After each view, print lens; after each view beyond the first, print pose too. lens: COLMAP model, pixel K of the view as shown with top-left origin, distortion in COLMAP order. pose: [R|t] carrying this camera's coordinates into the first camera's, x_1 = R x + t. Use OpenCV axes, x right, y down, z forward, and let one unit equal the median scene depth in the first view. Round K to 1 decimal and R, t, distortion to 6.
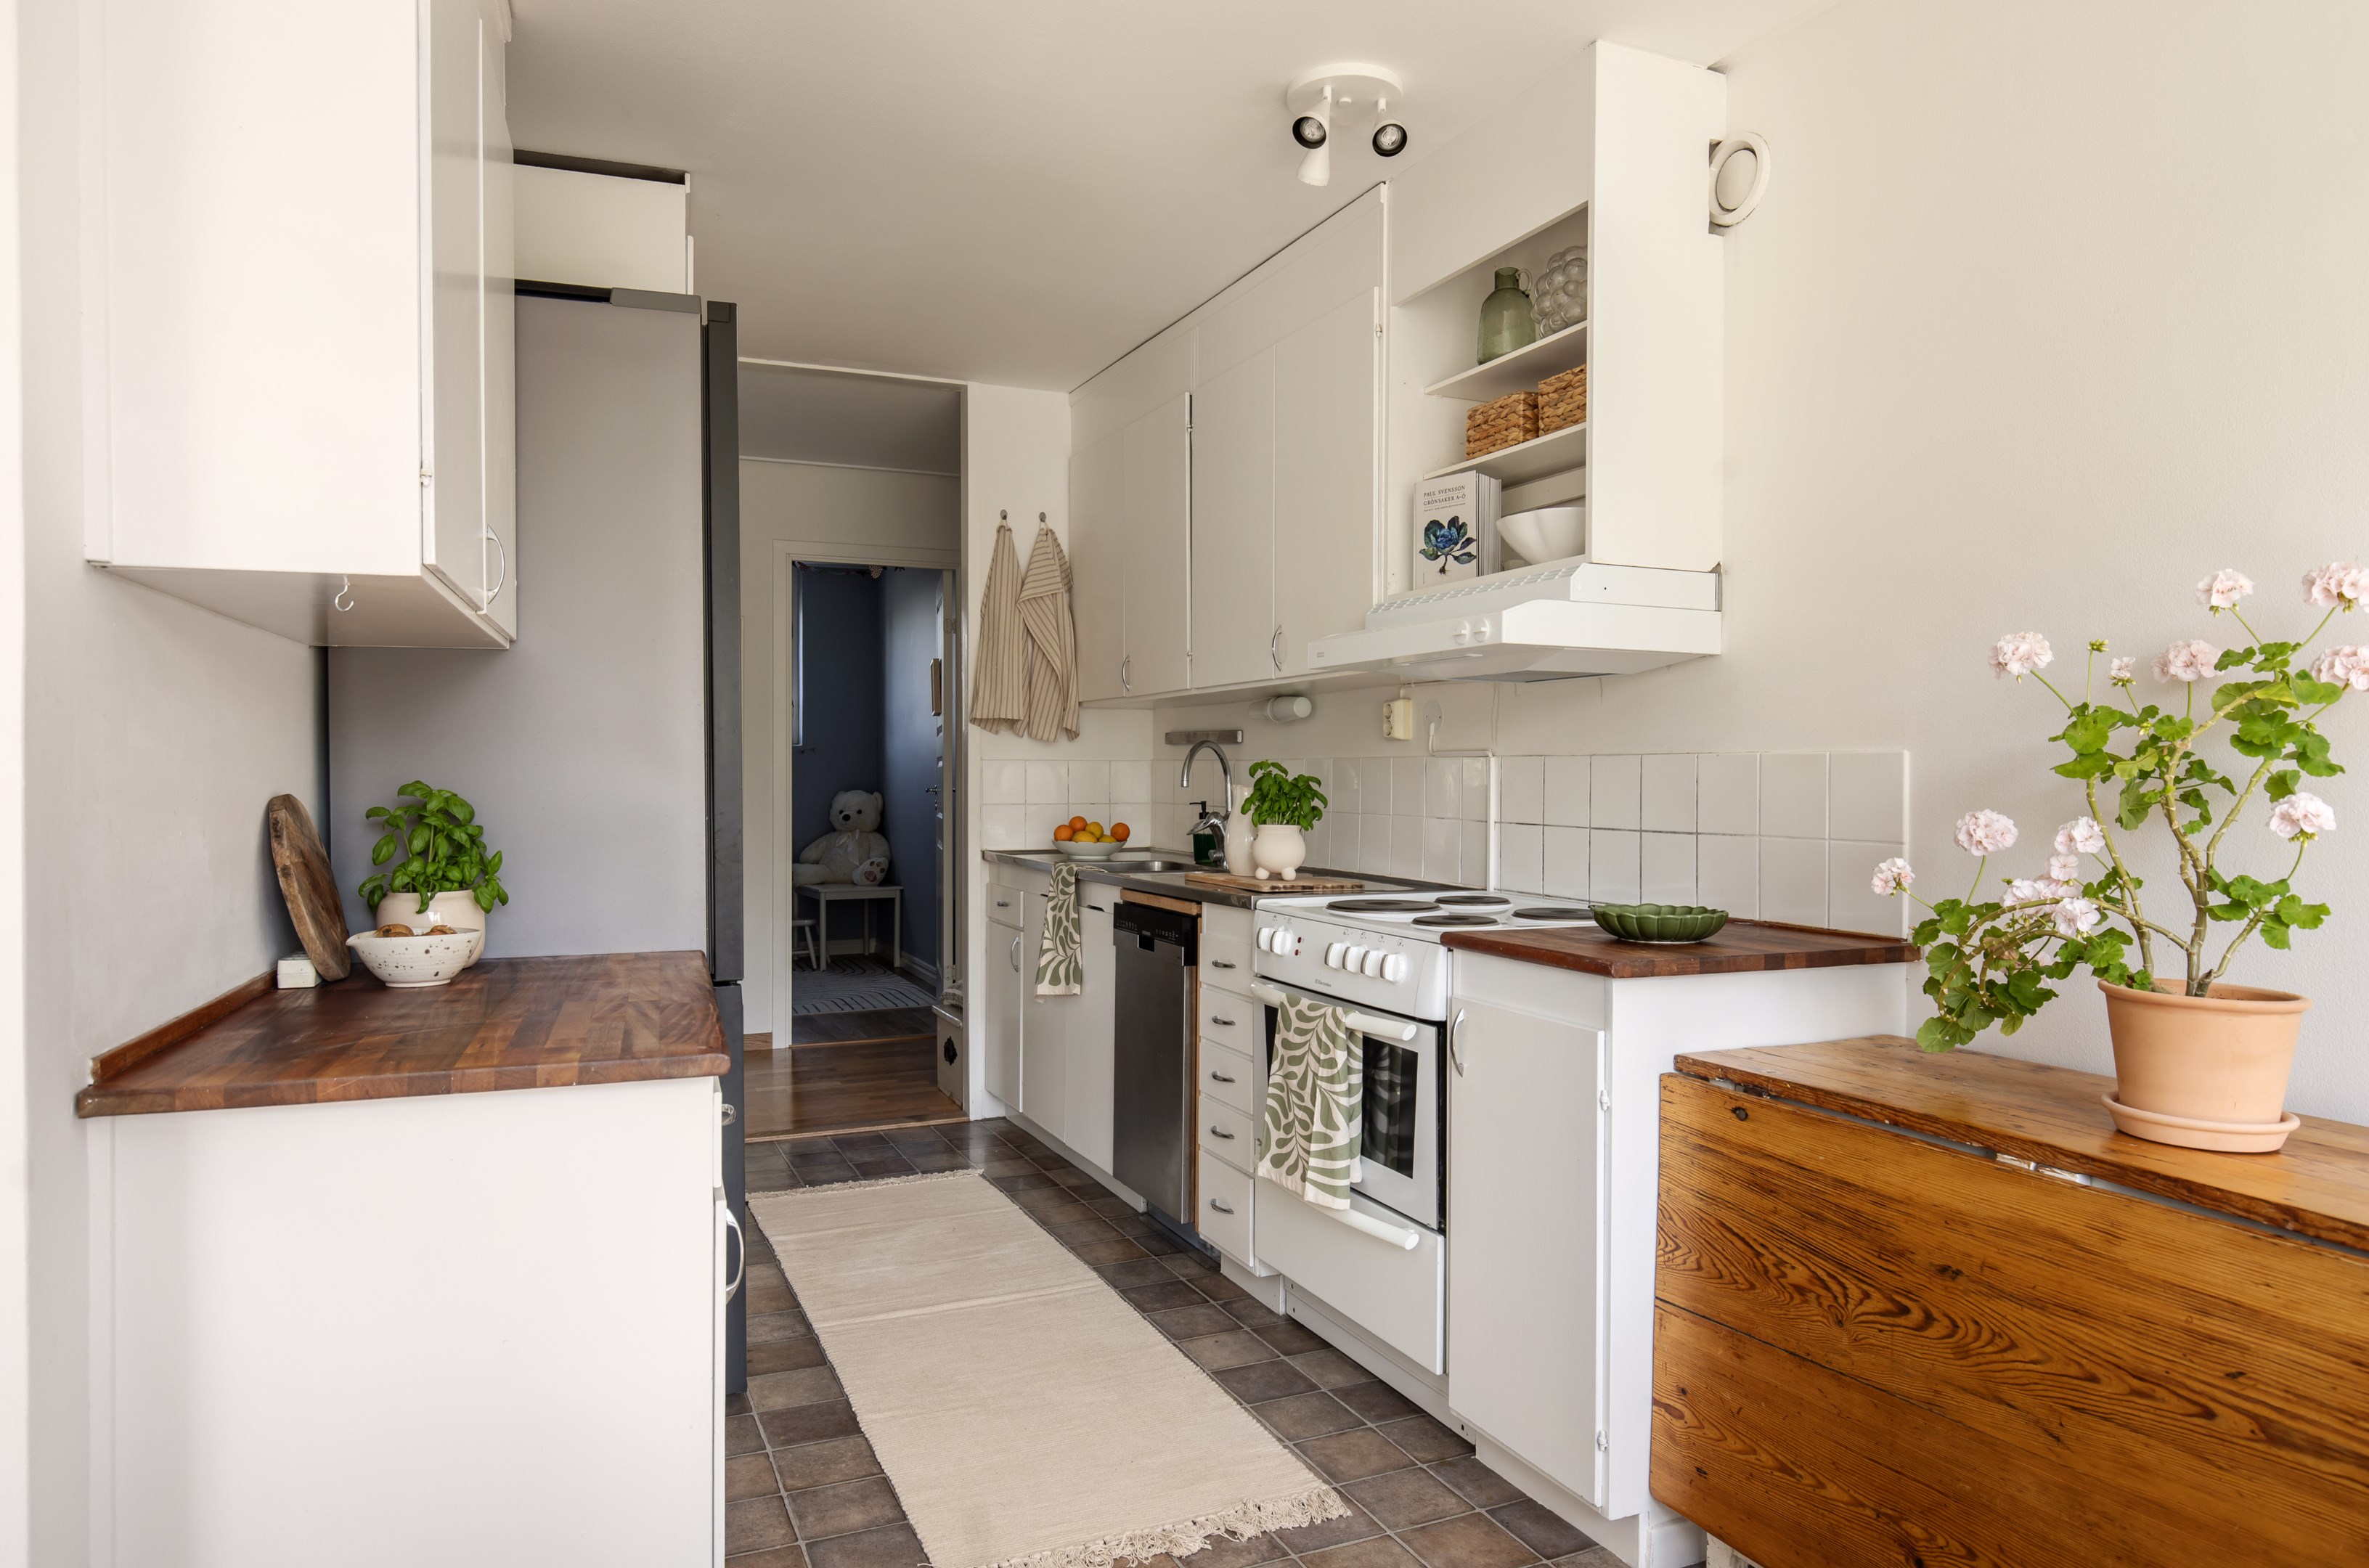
lens RADIAL K [[1540.8, 0, 1184.5], [0, 1540.8, 784.0], [0, 0, 1]] dist [0.003973, 0.000928]
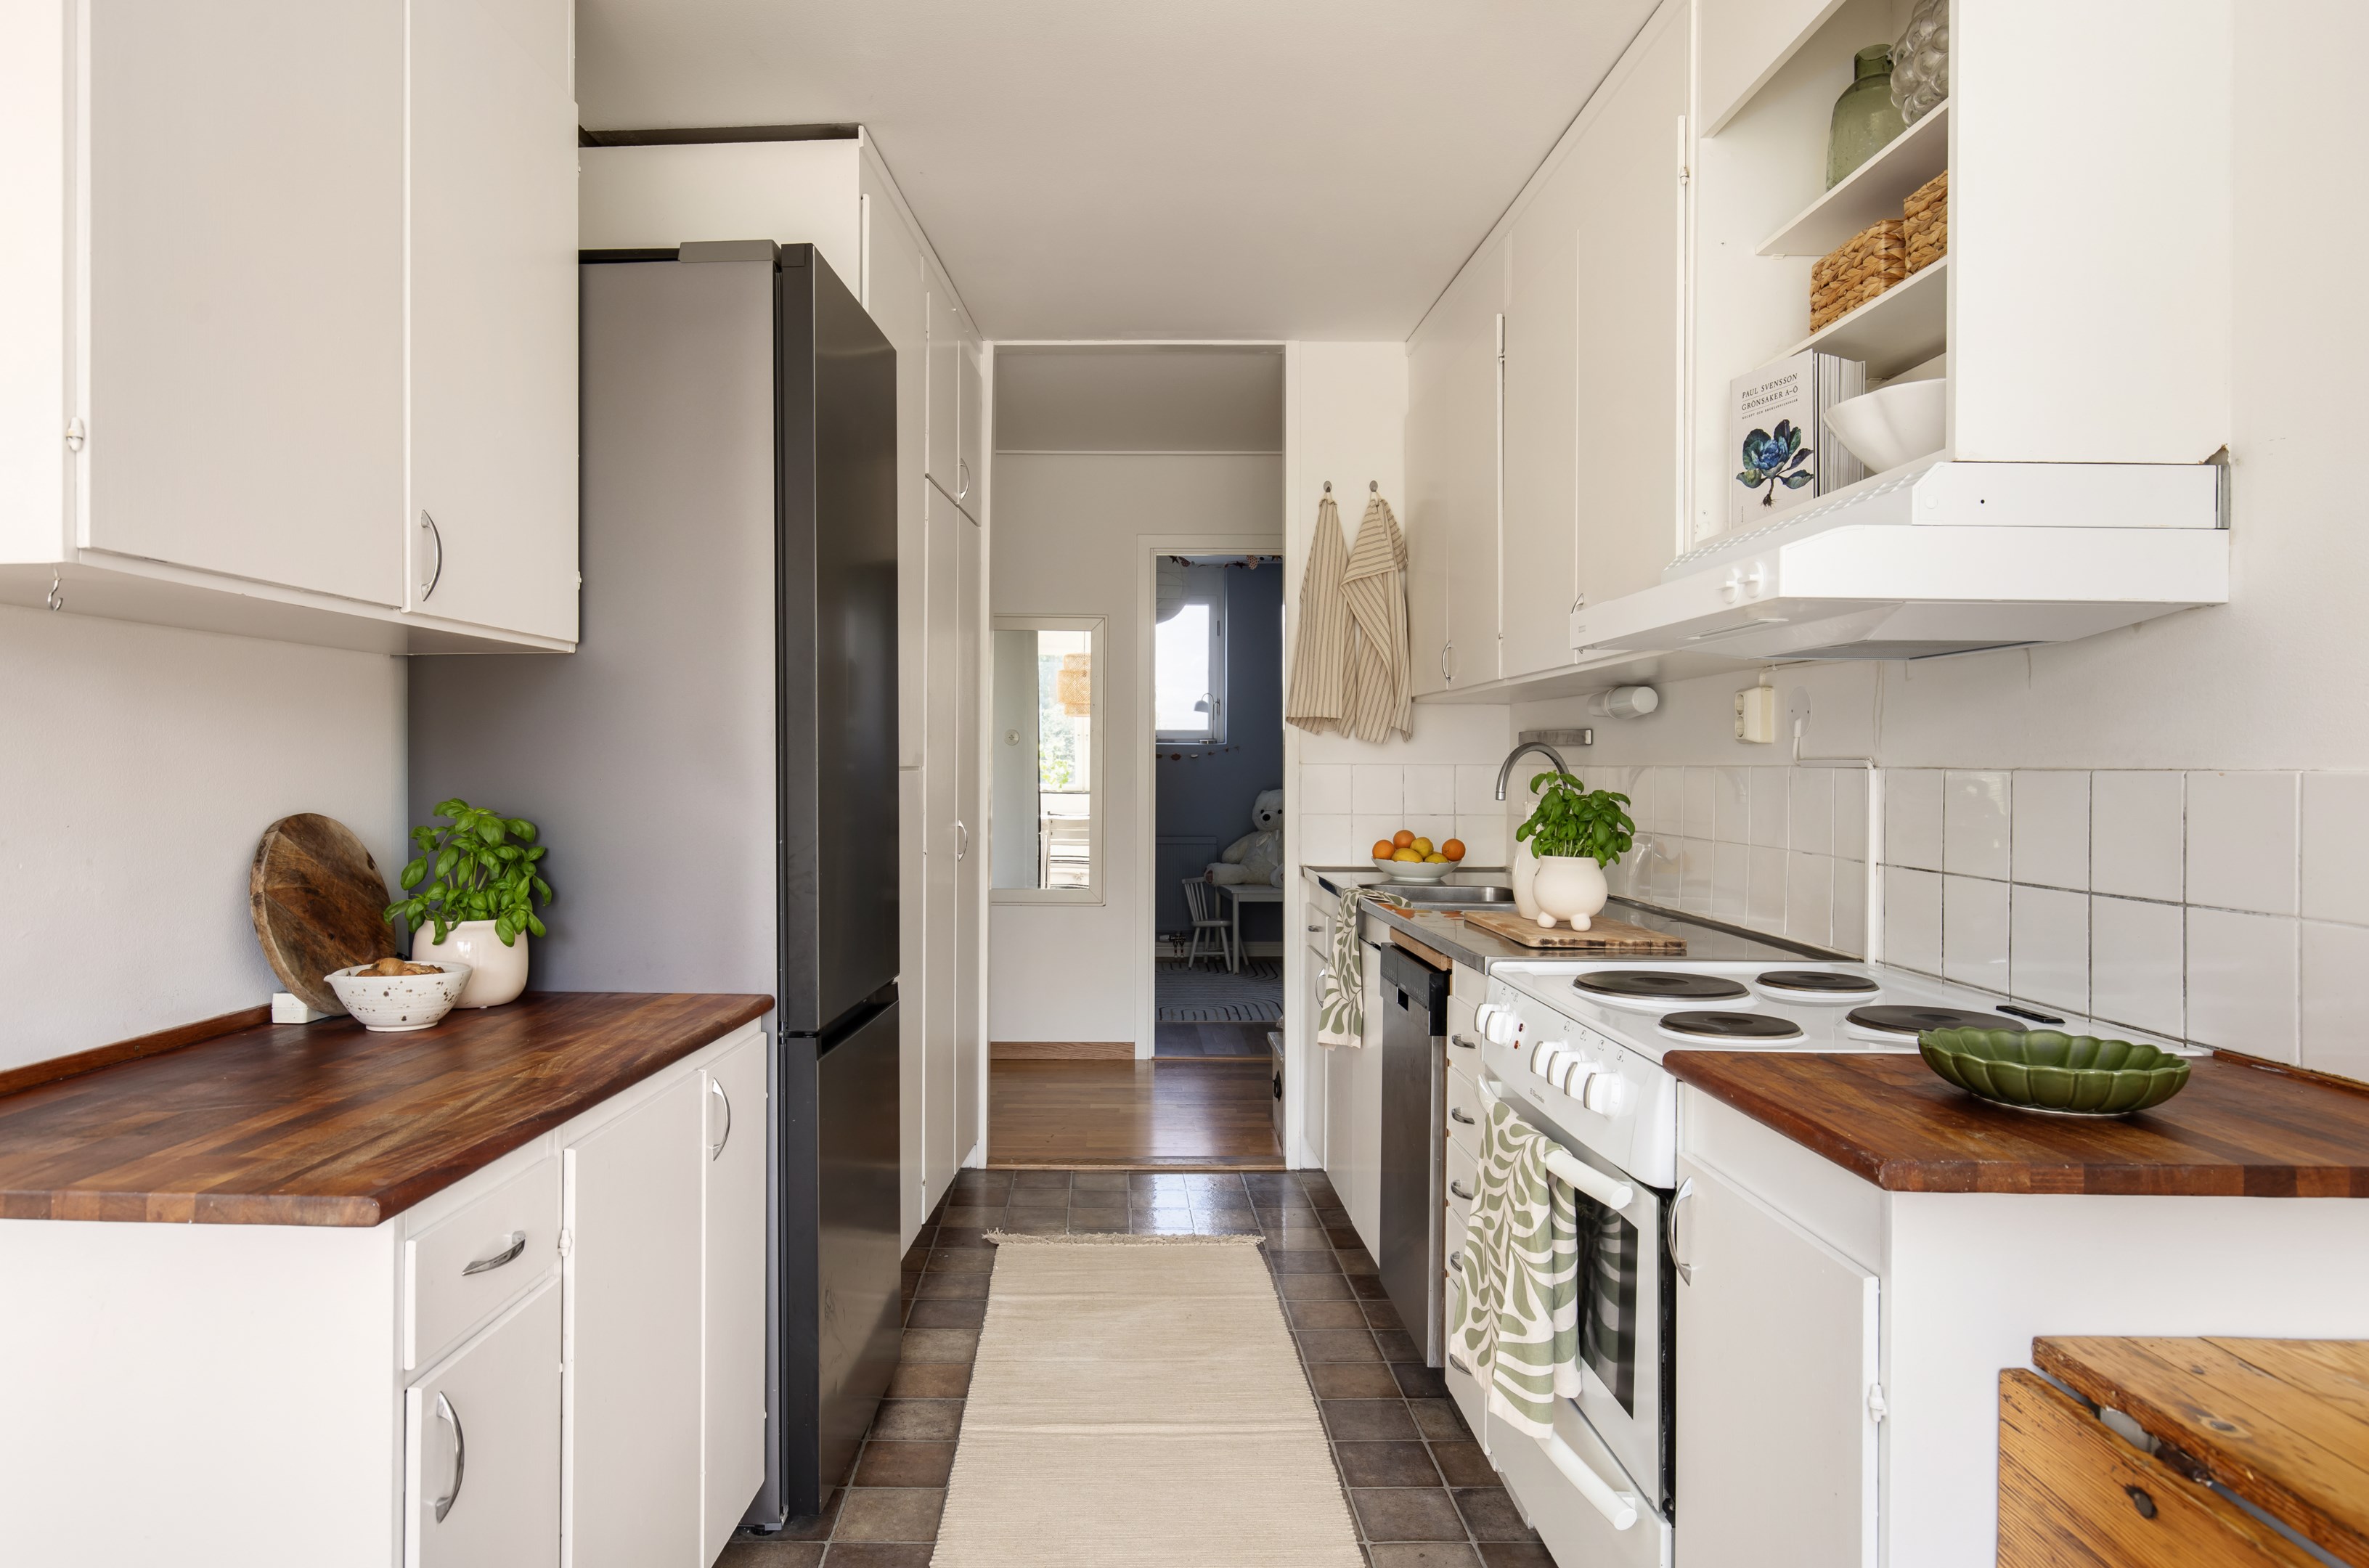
lens RADIAL K [[1395.9, 0, 1186.3], [0, 1395.9, 756.7], [0, 0, 1]] dist [0.001293, -0.000768]
pose [[0.912161, 0.001237, -0.409830, 0.191265], [-0.005198, 0.999950, -0.008551, -0.017492], [0.409798, 0.009930, 0.912122, 0.331226]]
